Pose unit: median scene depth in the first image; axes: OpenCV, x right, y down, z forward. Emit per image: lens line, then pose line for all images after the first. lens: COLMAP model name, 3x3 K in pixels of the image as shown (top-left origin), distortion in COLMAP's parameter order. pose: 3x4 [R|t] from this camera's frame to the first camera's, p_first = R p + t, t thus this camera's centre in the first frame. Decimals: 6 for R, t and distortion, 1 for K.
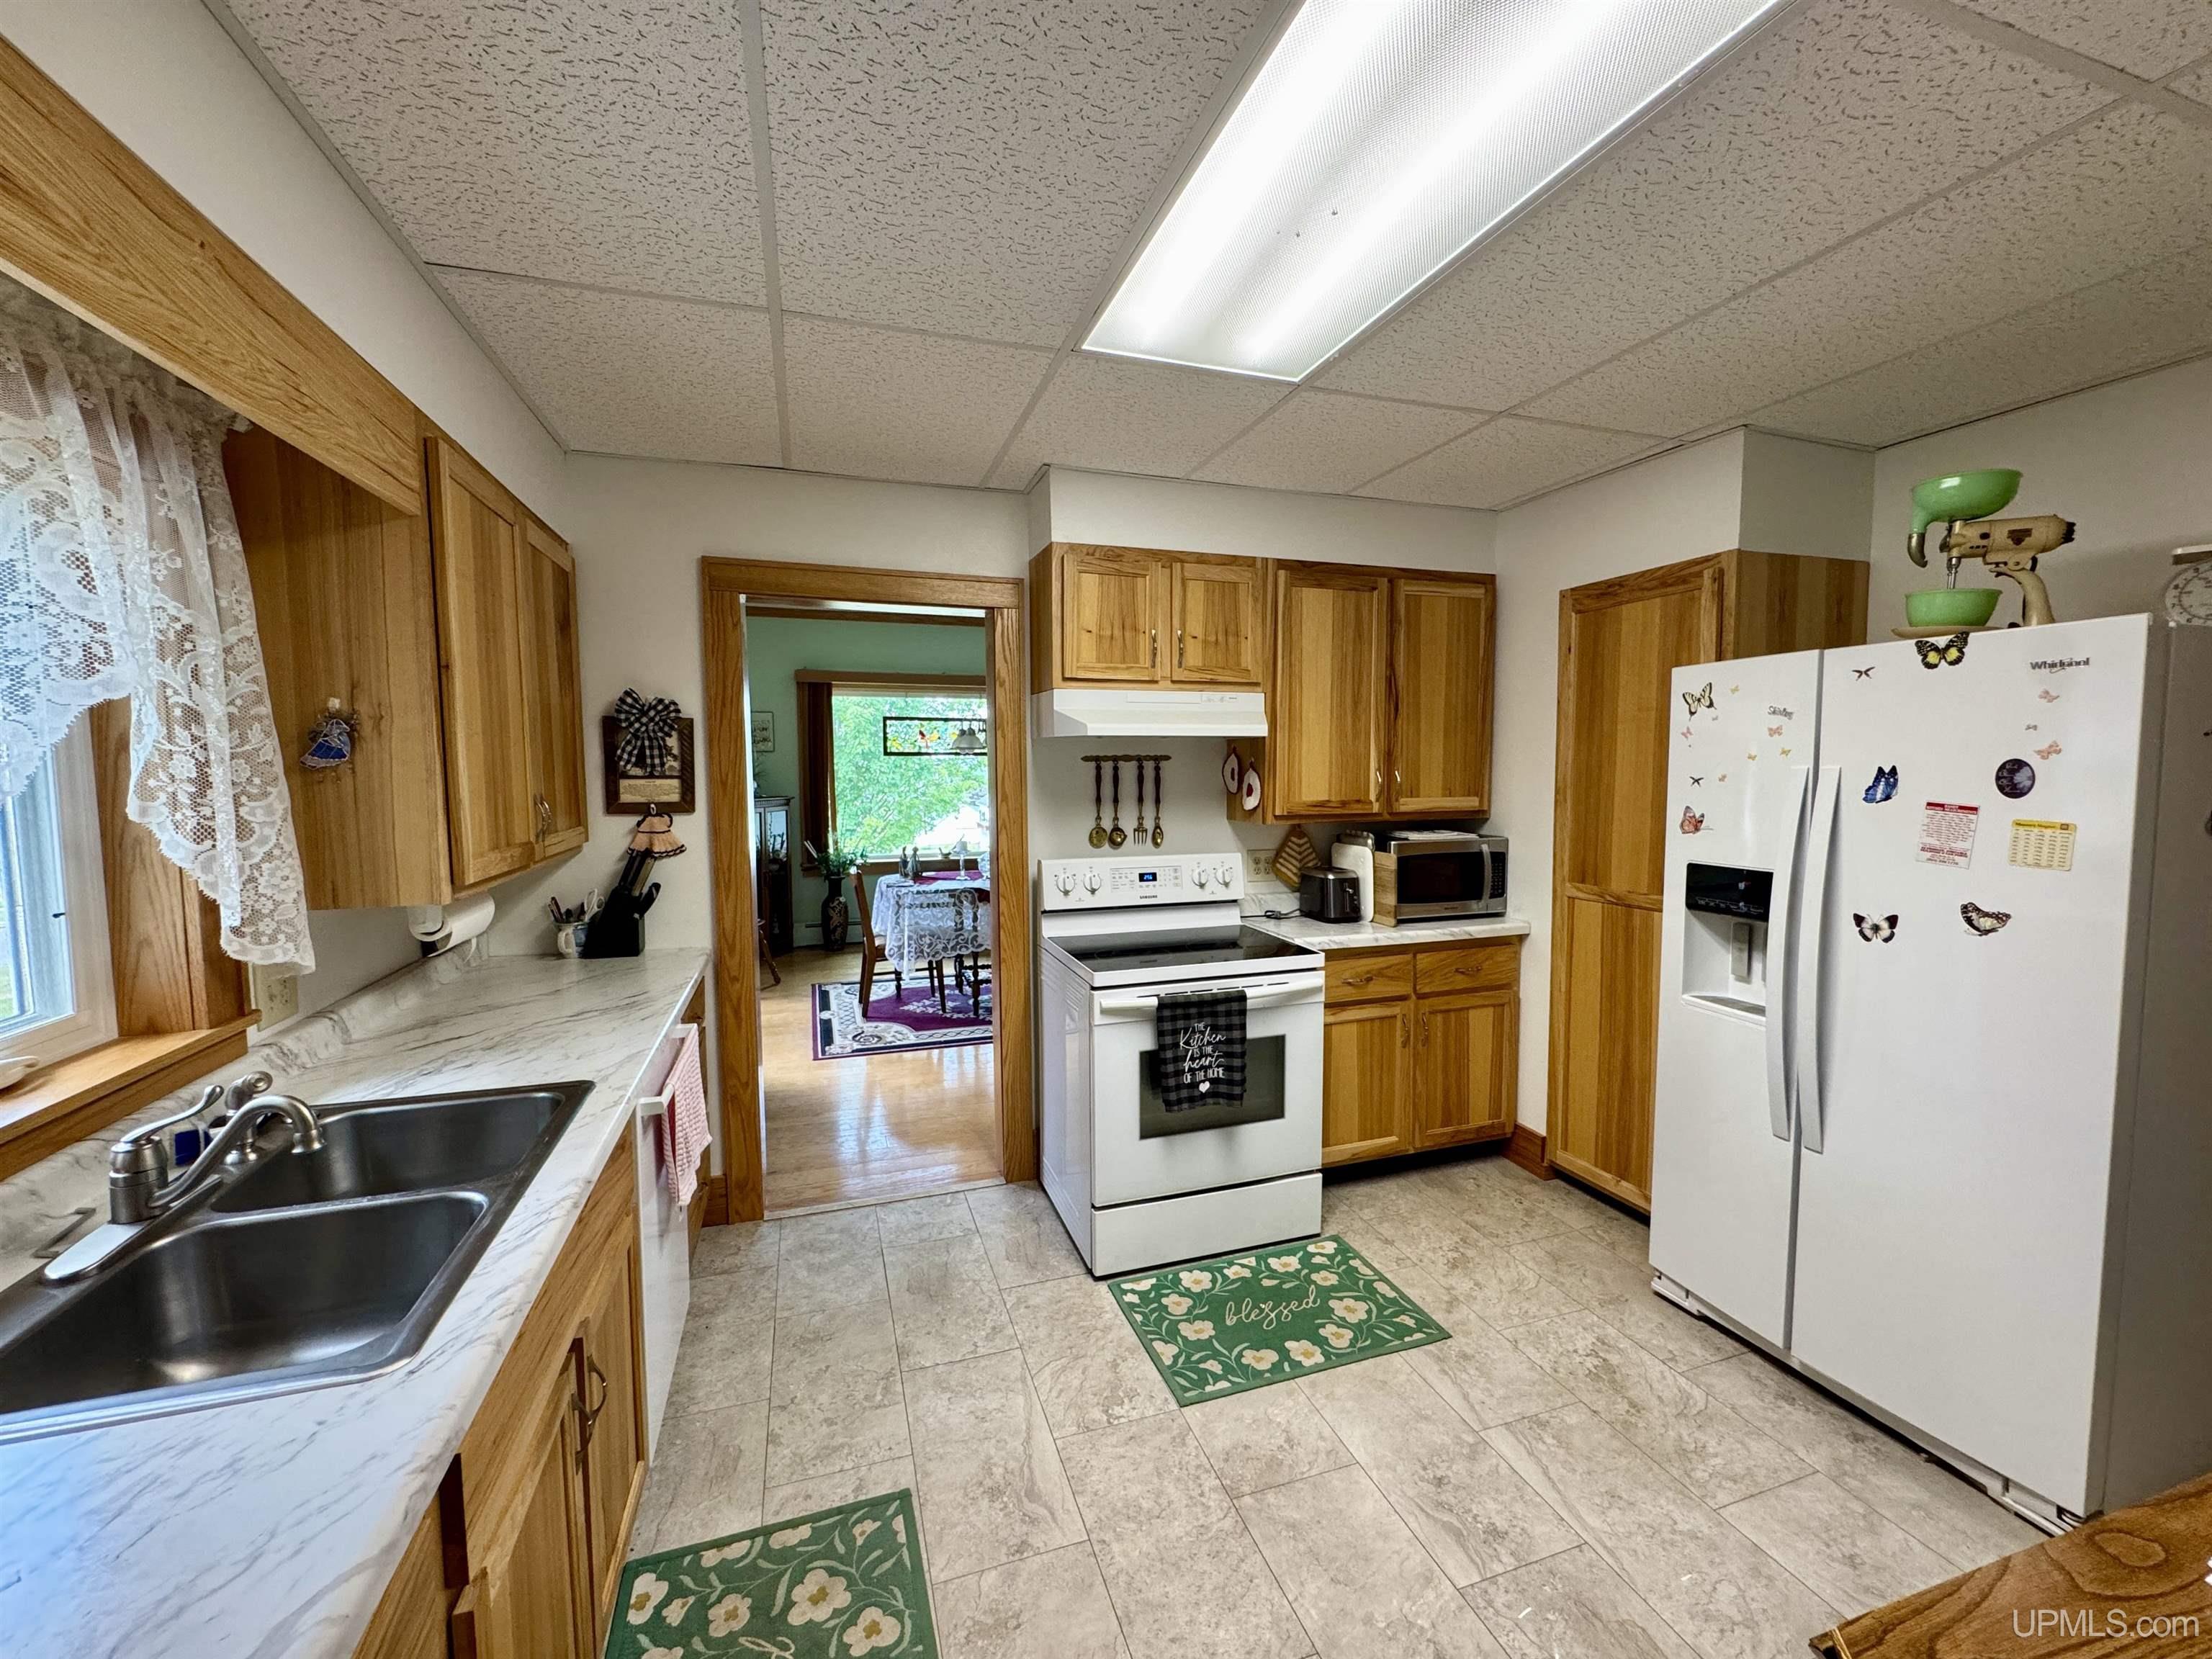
lens RADIAL K [[891.2, 0, 1106.7], [0, 891.2, 827.2], [0, 0, 1]] dist [-0.003953, 0.000386]
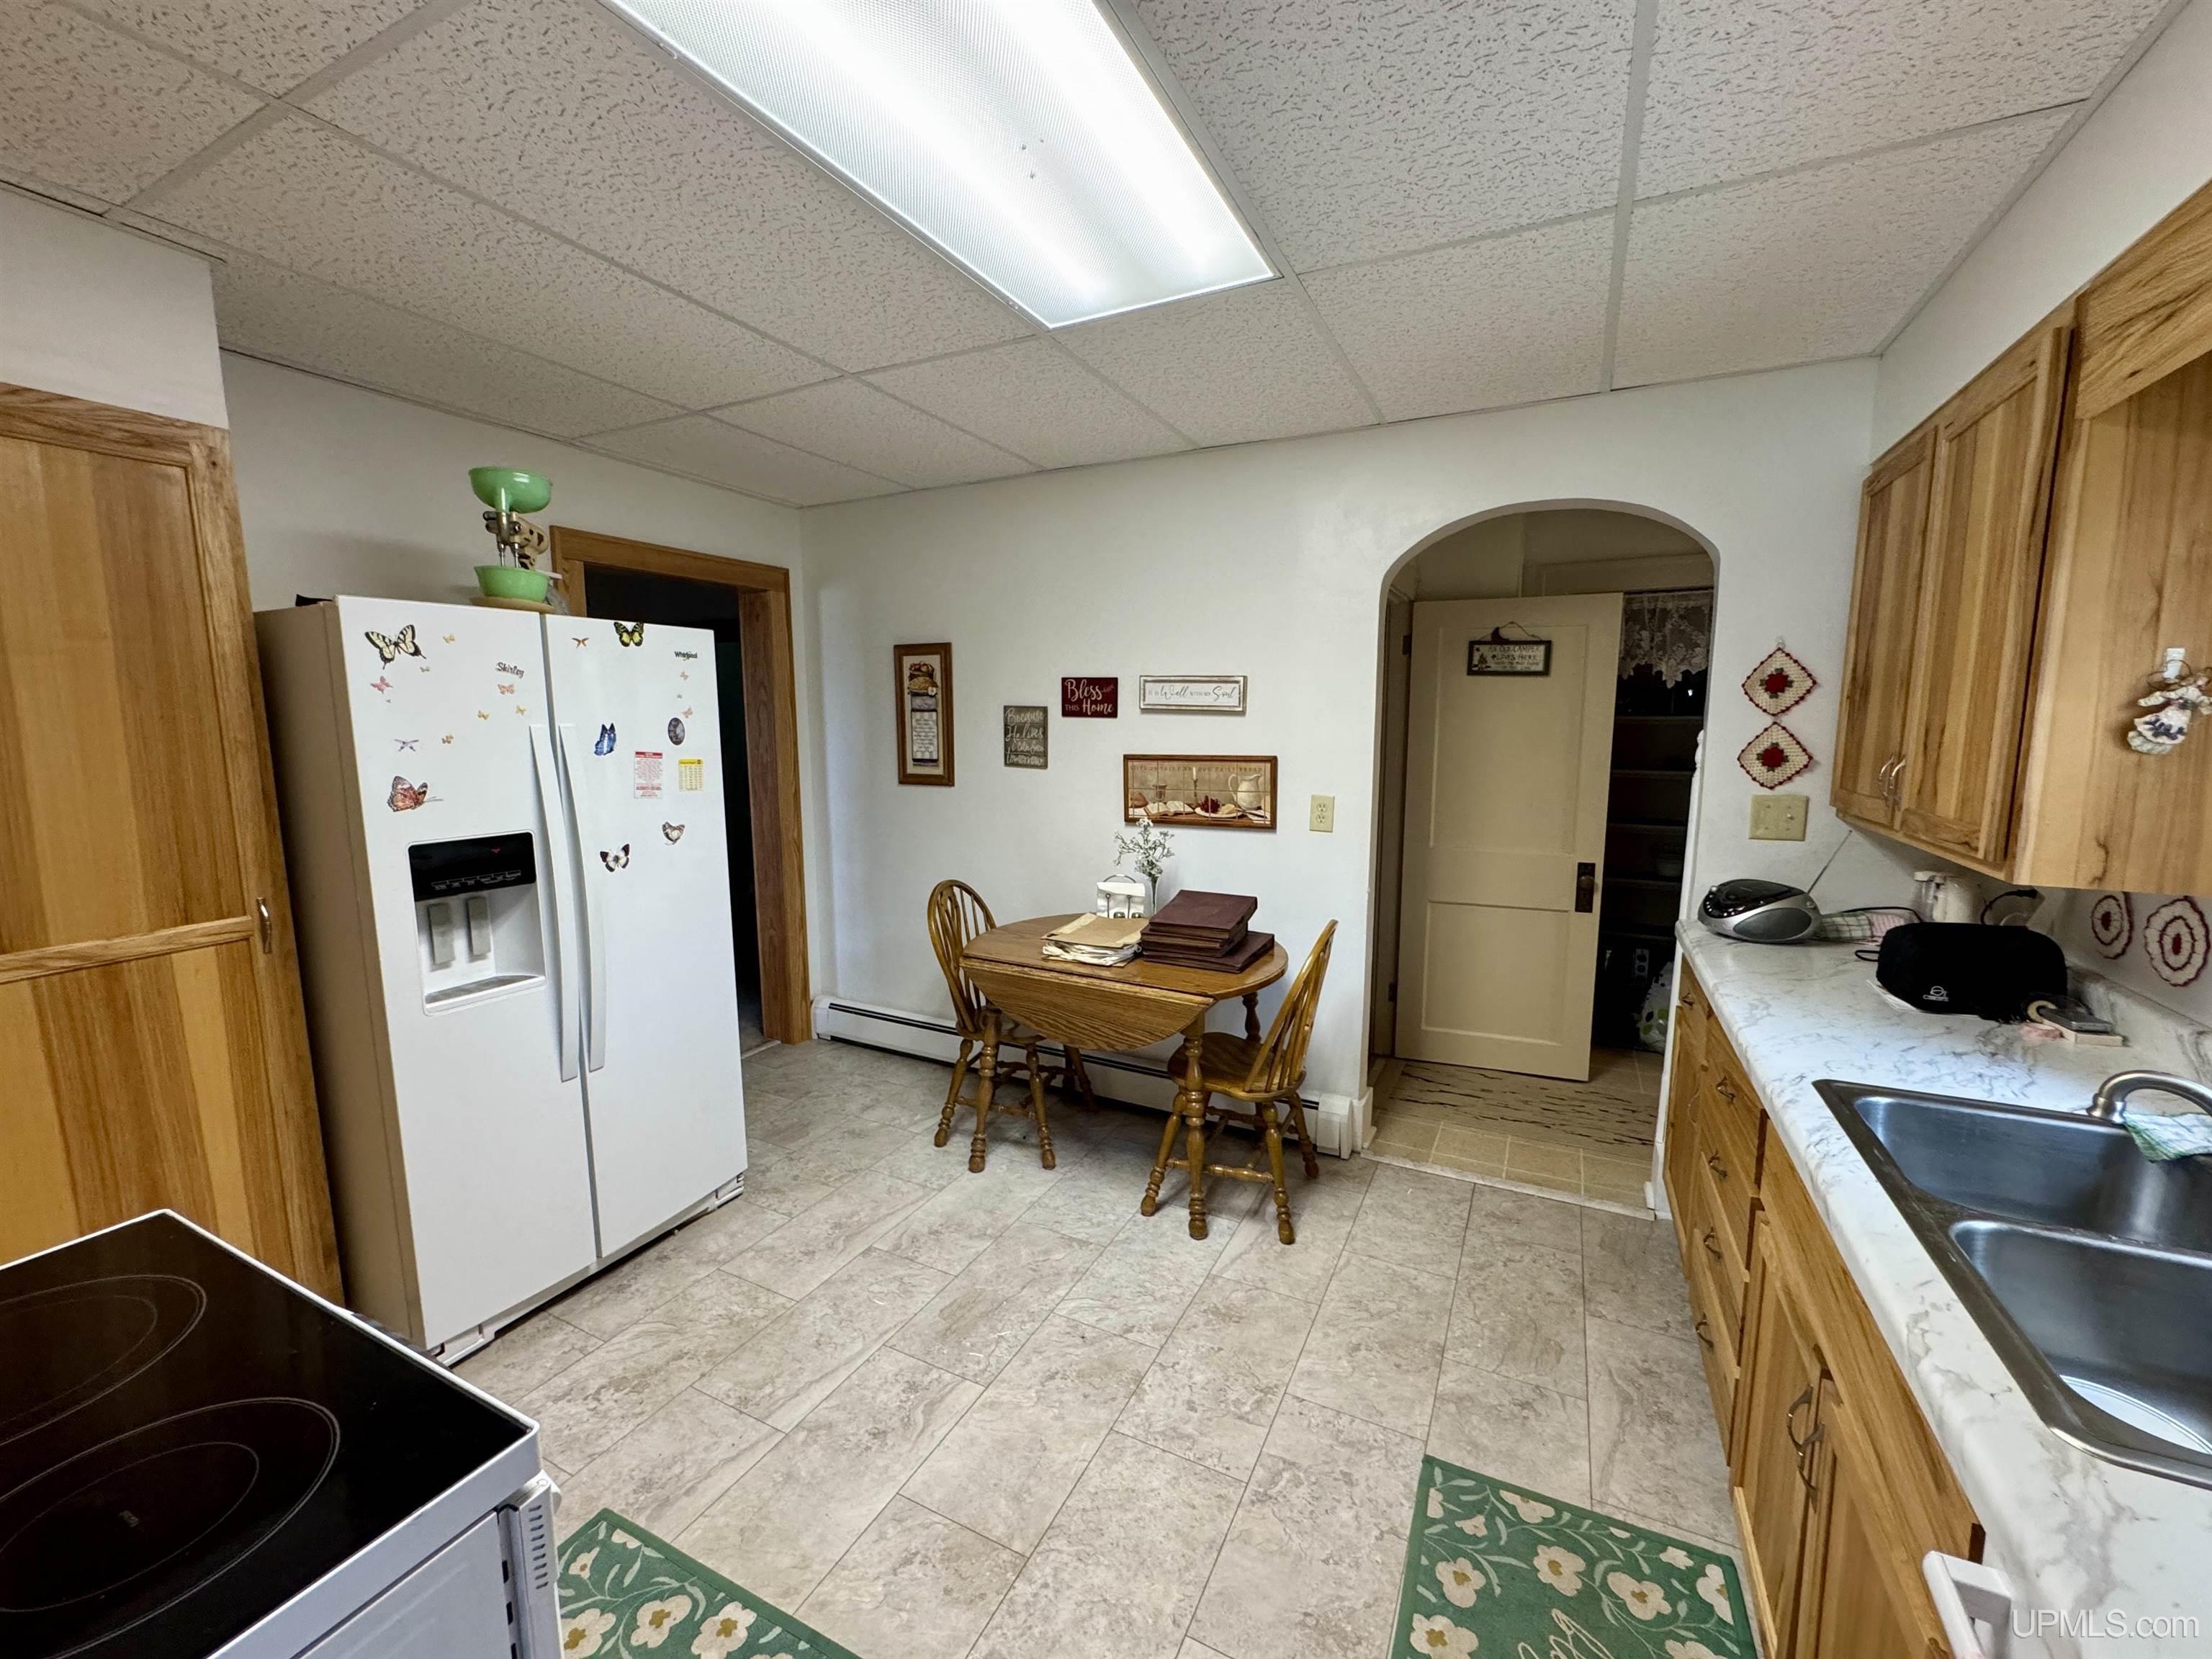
lens RADIAL K [[891.2, 0, 1102.6], [0, 891.2, 828.4], [0, 0, 1]] dist [-0.003953, 0.000386]
pose [[-0.703482, -0.083458, 0.705796, -0.443815], [0.056797, 0.983303, 0.172884, -0.097638], [-0.708440, 0.161708, -0.686996, 1.347141]]
